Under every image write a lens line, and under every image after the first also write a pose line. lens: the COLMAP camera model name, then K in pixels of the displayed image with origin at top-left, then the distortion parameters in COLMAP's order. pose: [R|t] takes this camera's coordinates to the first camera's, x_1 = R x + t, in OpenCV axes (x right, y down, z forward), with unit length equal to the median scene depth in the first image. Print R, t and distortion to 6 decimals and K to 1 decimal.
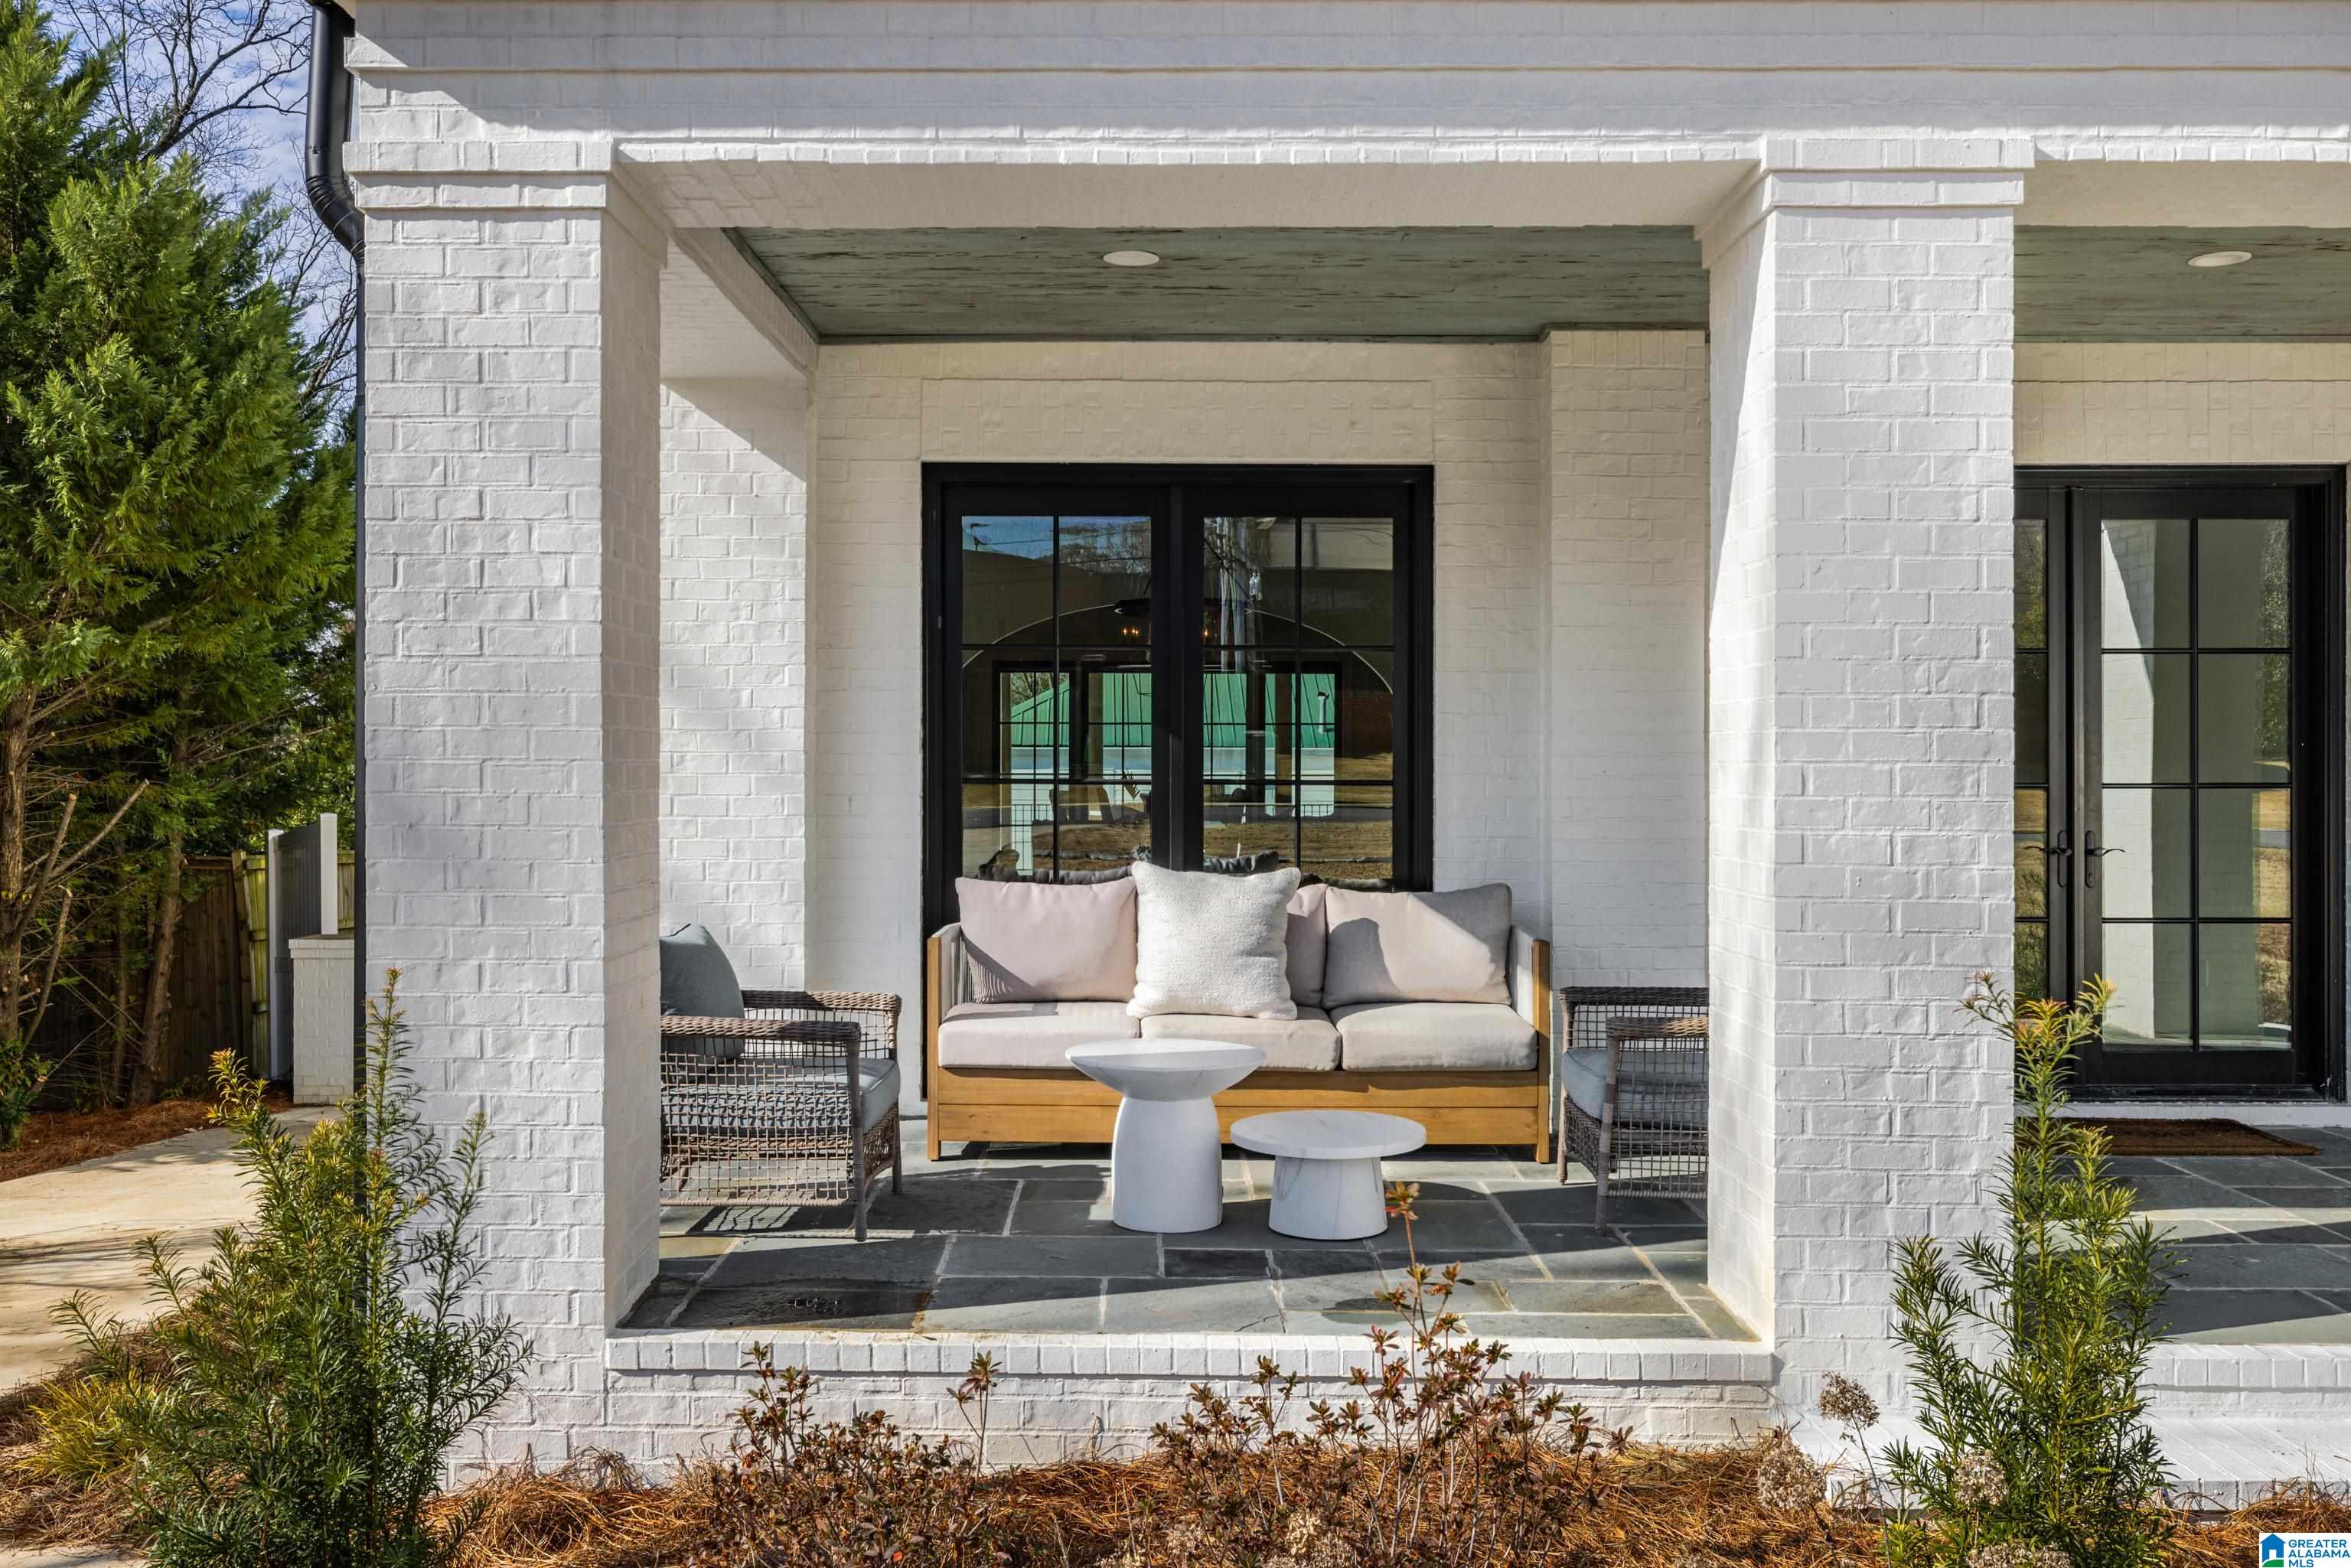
lens RADIAL K [[1543.8, 0, 928.6], [0, 1543.8, 603.8], [0, 0, 1]] dist [-0.001878, 0.004533]
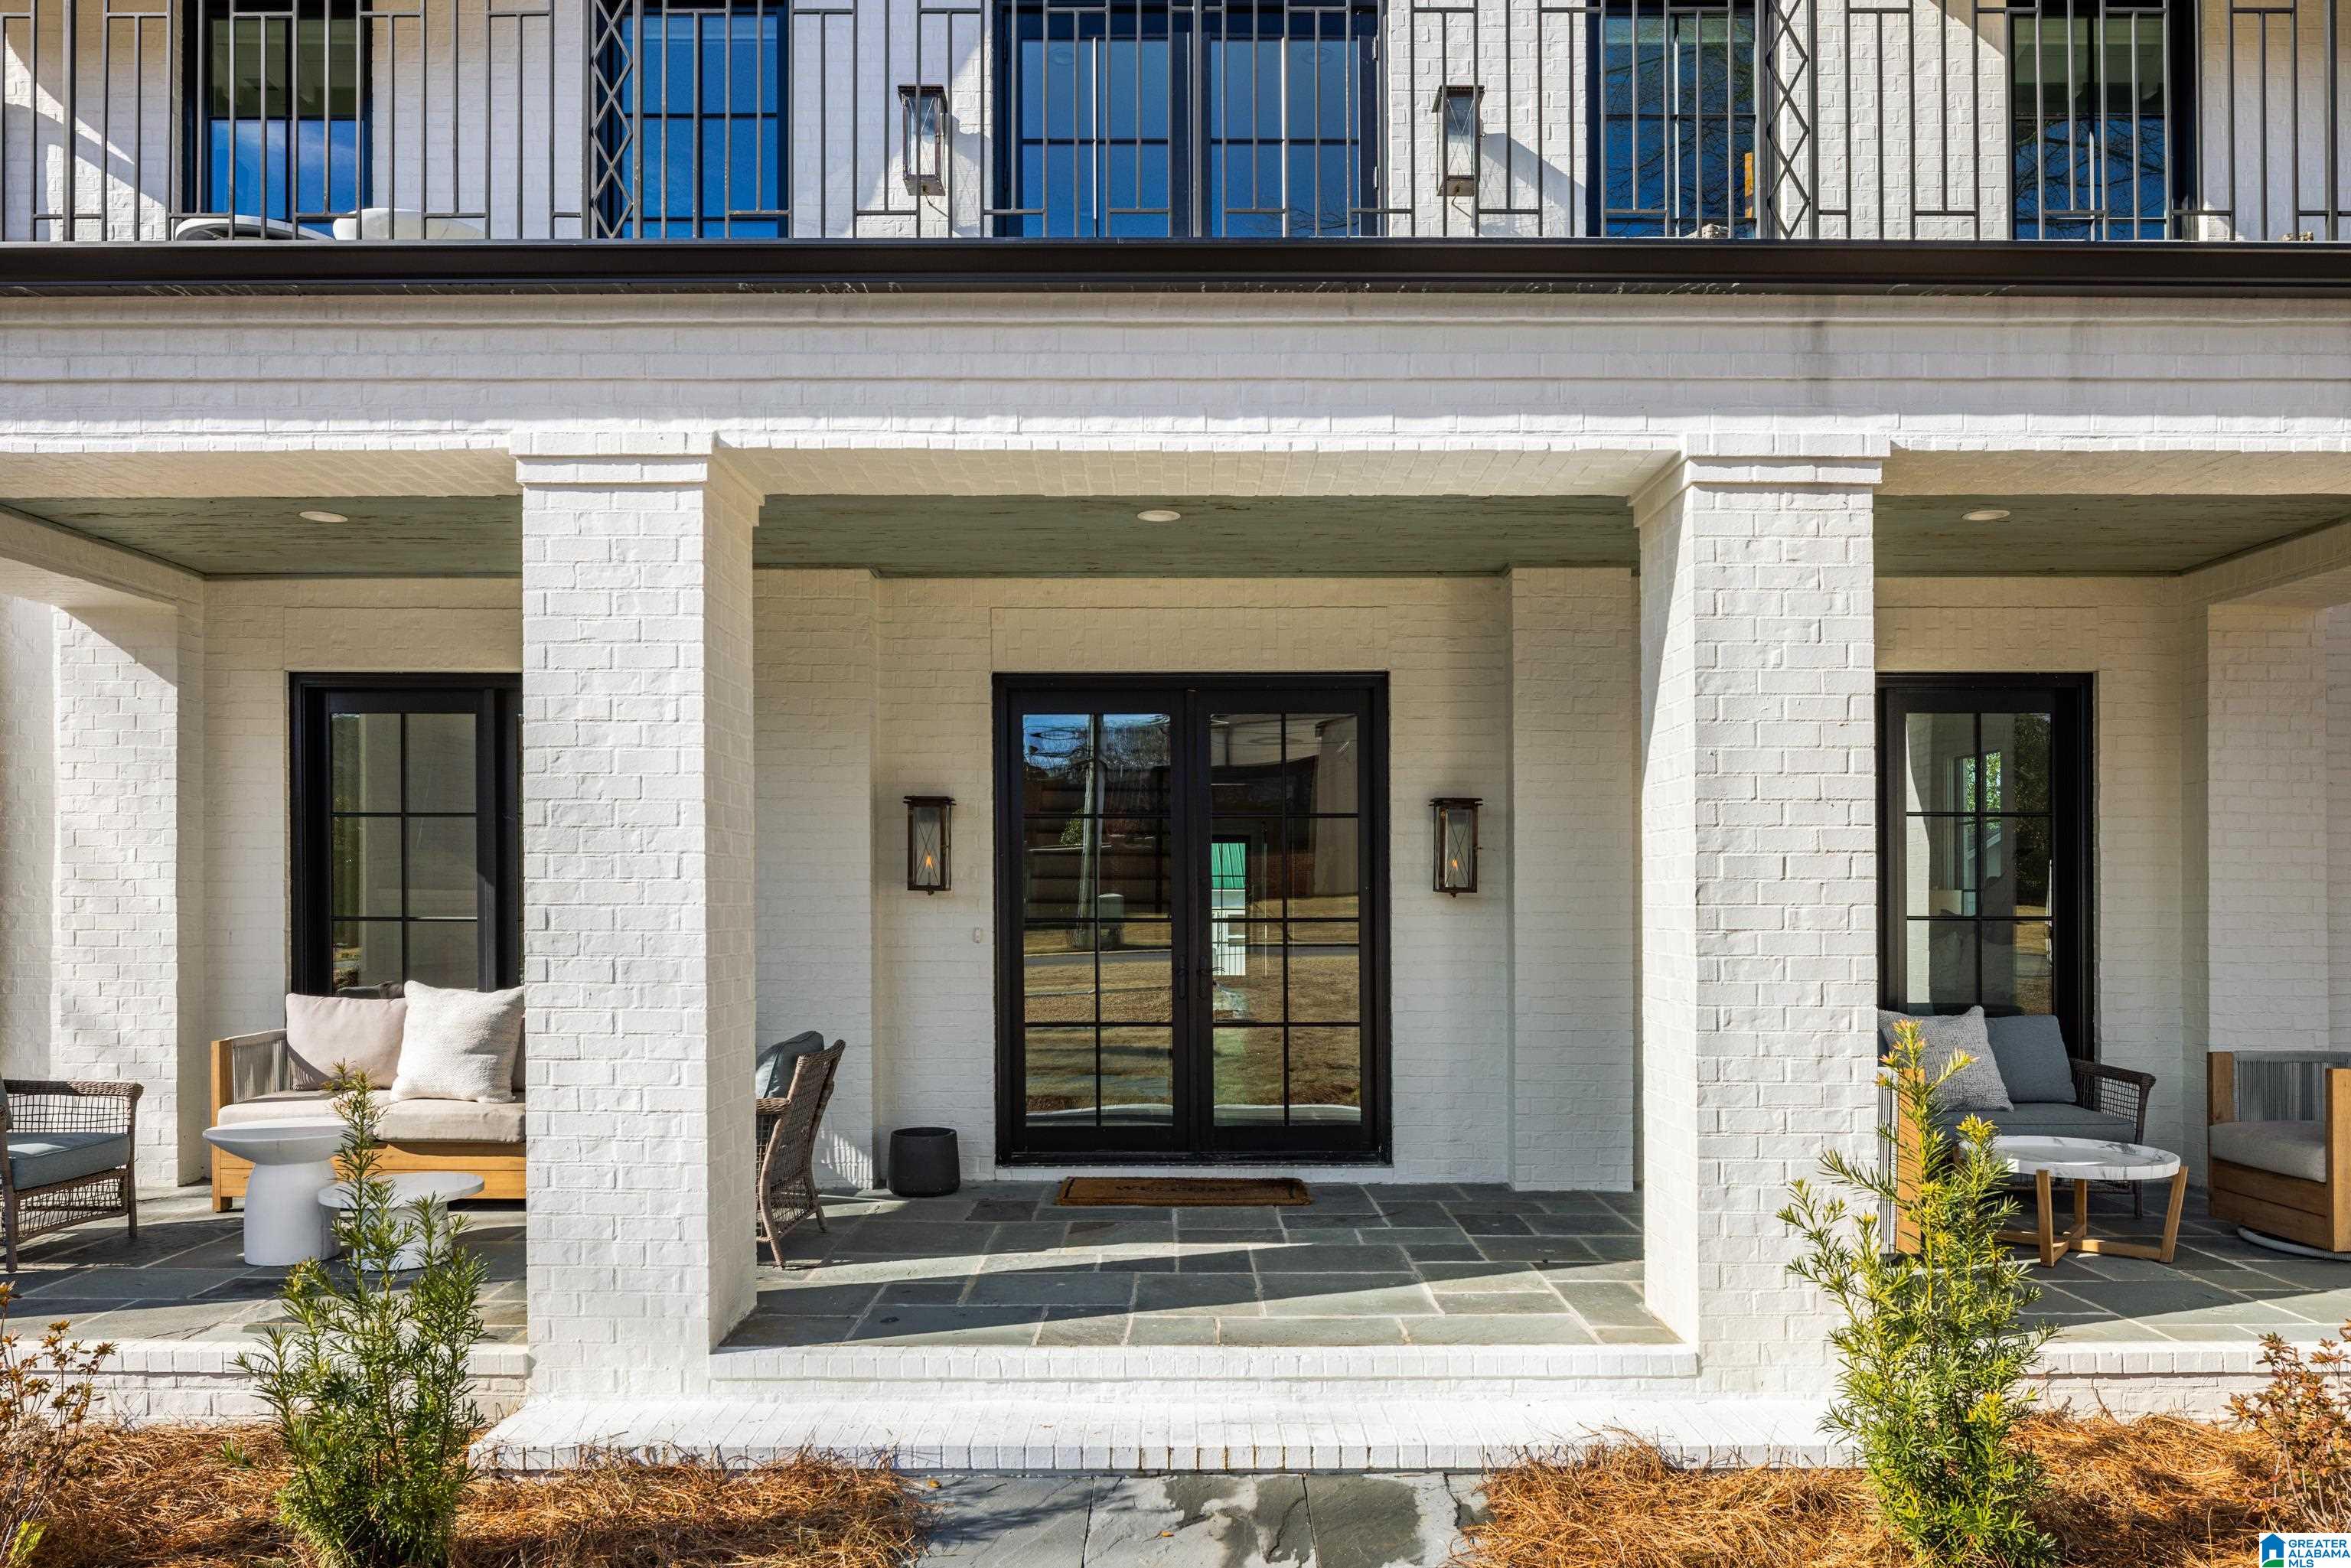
lens RADIAL K [[1192.3, 0, 1105.1], [0, 1192.3, 781.4], [0, 0, 1]] dist [-0.001388, -0.000387]
pose [[0.999997, -0.001942, -0.001787, 0.960183], [0.001935, 0.999991, -0.003724, 0.001839], [0.001794, 0.003720, 0.999991, -0.015126]]
